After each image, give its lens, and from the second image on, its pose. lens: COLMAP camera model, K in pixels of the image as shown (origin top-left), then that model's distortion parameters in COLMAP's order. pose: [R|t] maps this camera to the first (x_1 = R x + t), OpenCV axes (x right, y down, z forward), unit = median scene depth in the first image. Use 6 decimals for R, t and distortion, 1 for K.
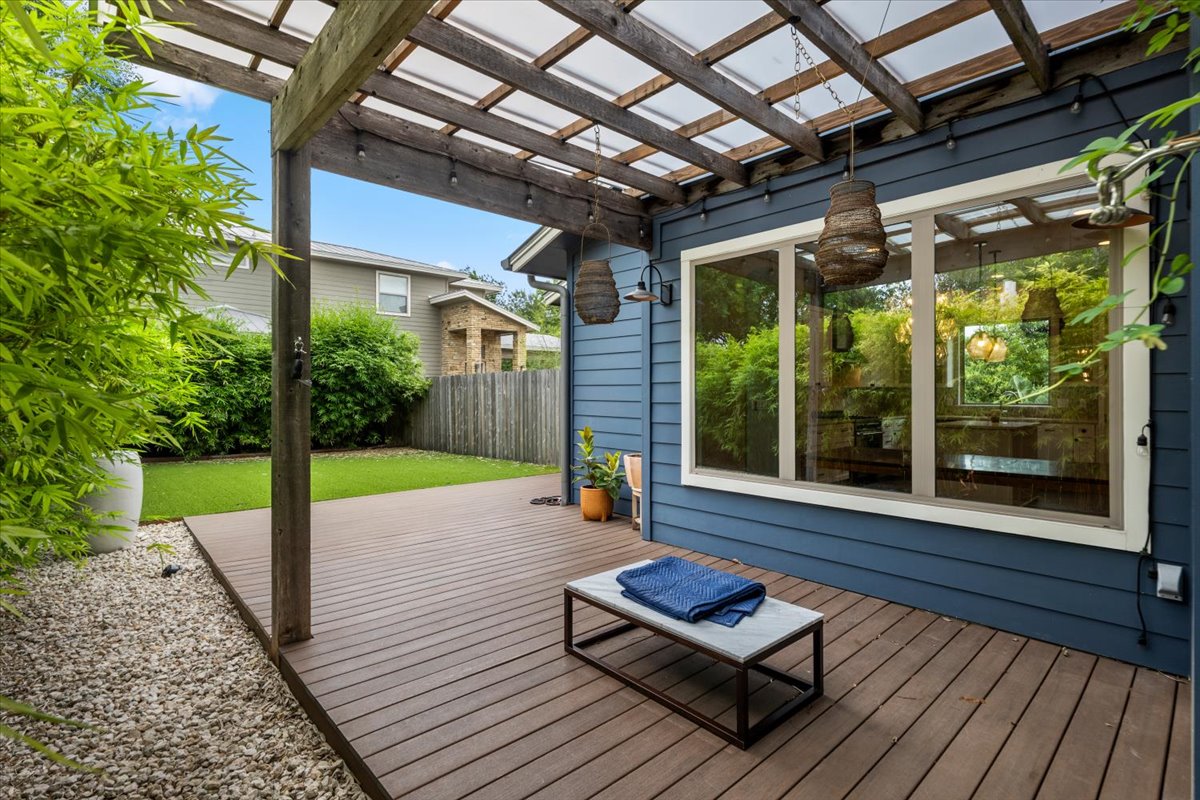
lens RADIAL K [[567.0, 0, 603.2], [0, 567.0, 394.0], [0, 0, 1]] dist [0.010055, -0.001348]
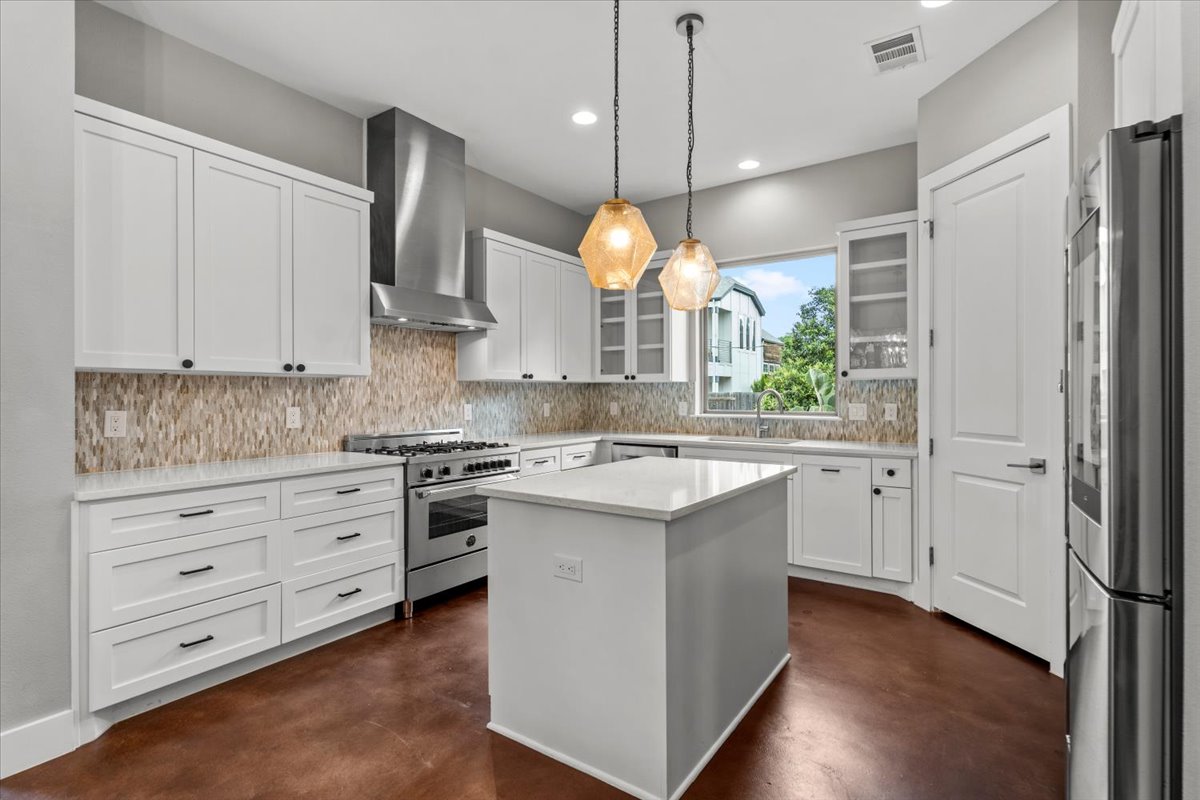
lens RADIAL K [[567.0, 0, 602.5], [0, 567.0, 394.6], [0, 0, 1]] dist [0.010055, -0.001348]
pose [[0.975789, -0.000595, 0.218711, 0.300884], [0.000881, 0.999999, -0.001210, 0.000875], [-0.218710, 0.001373, 0.975789, 0.352551]]
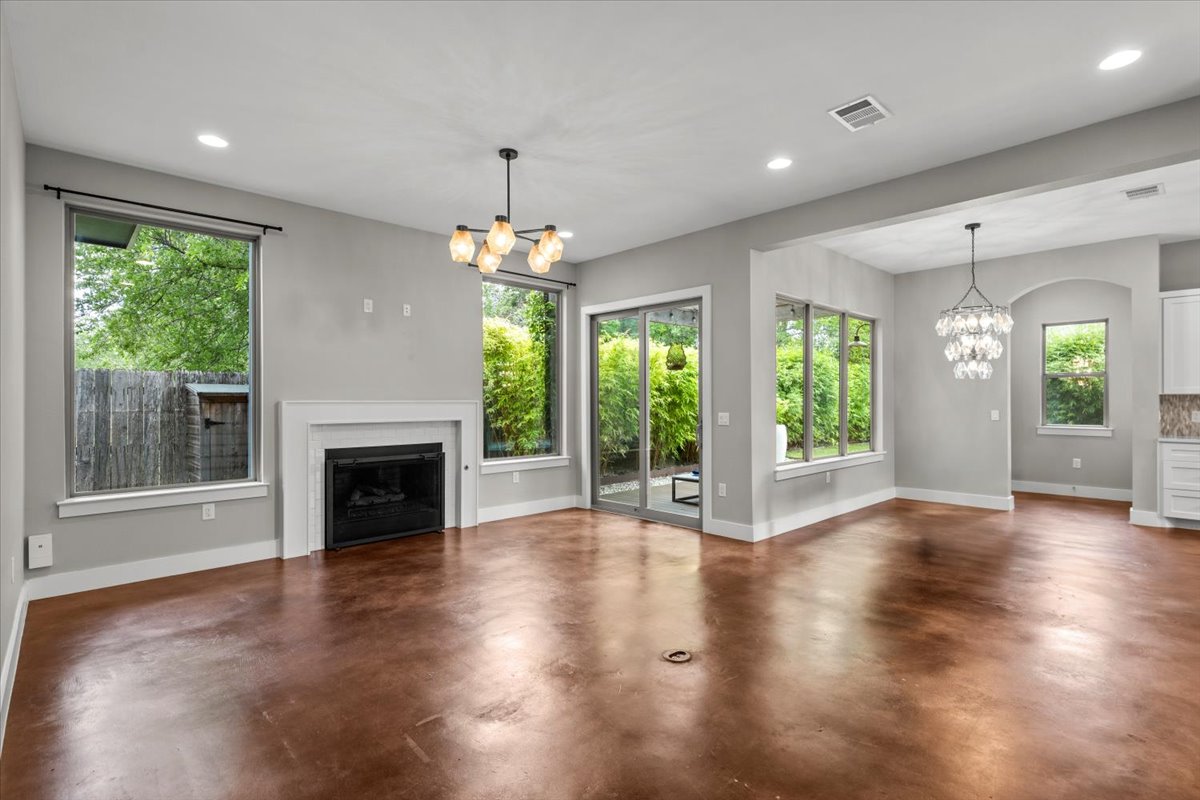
lens RADIAL K [[567.0, 0, 618.1], [0, 567.0, 395.5], [0, 0, 1]] dist [0.010055, -0.001348]
pose [[0.028645, -0.008458, -0.999554, 0.642413], [-0.000386, 0.999964, -0.008473, -0.002398], [0.999590, 0.000628, 0.028641, 0.091194]]
